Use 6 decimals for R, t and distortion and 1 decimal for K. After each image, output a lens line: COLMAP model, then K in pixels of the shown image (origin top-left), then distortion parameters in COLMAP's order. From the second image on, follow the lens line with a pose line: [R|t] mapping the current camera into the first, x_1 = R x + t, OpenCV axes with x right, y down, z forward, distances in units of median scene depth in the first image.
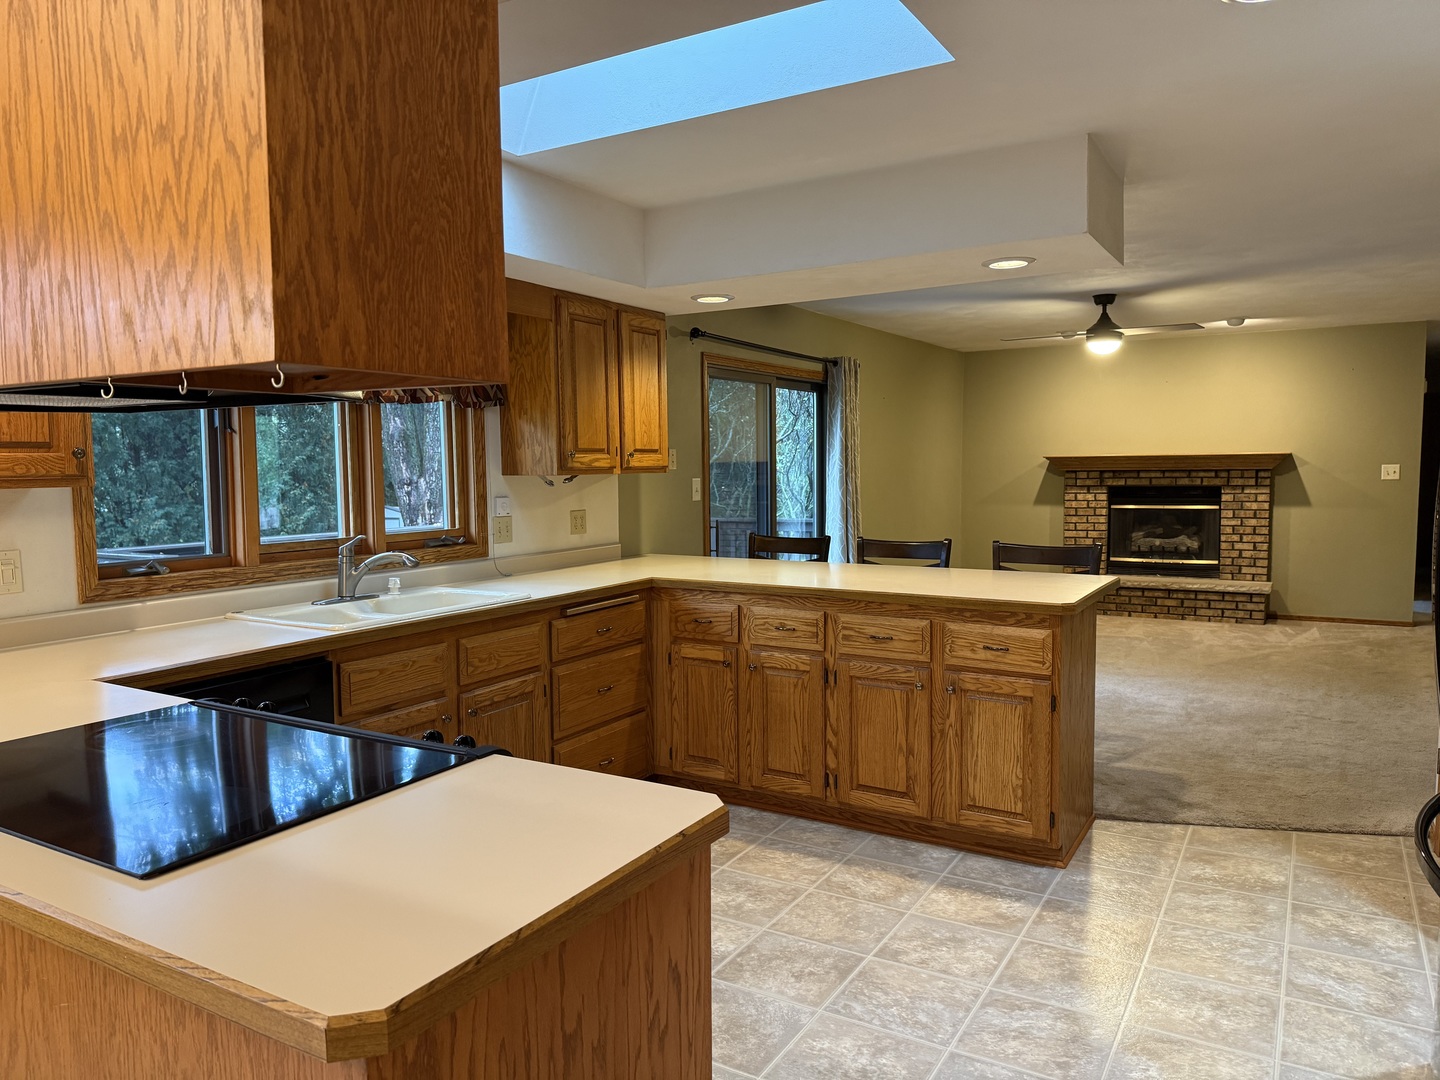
lens RADIAL K [[1027.7, 0, 720.0], [0, 1027.7, 540.0], [0, 0, 1]] dist [0.003103, -0.001353]
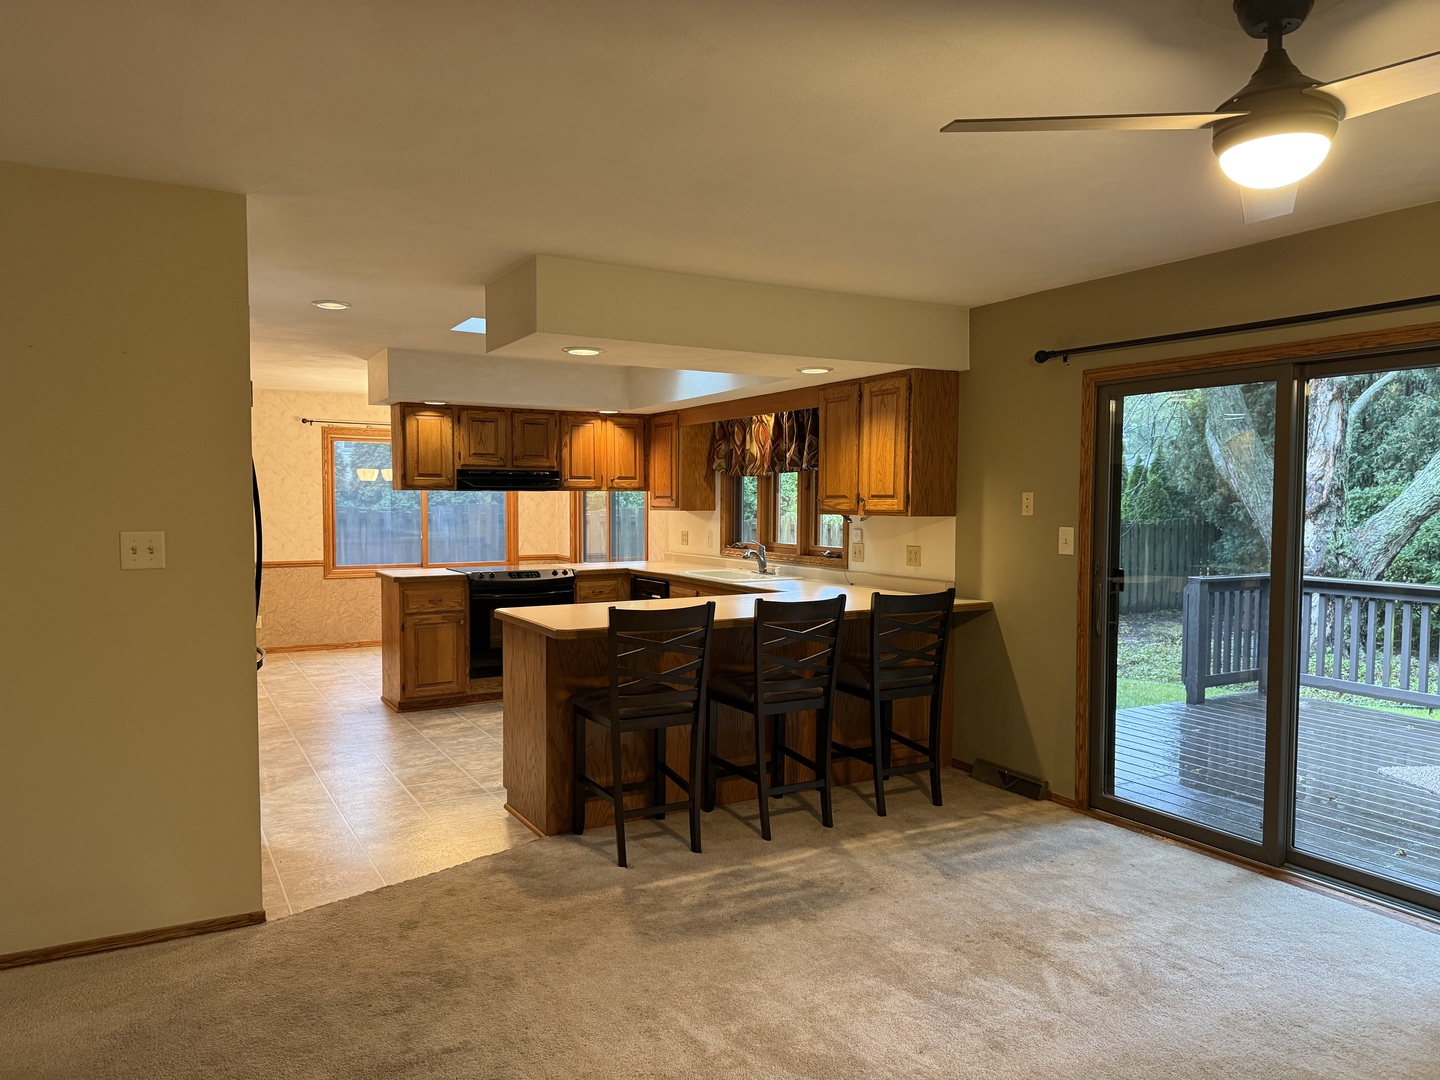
lens RADIAL K [[1027.7, 0, 720.0], [0, 1027.7, 540.0], [0, 0, 1]] dist [0.003103, -0.001353]
pose [[-0.509573, 0.036881, -0.859636, 1.228896], [-0.069130, 0.994096, 0.083628, -0.147712], [0.857646, 0.102042, -0.504016, 1.733414]]
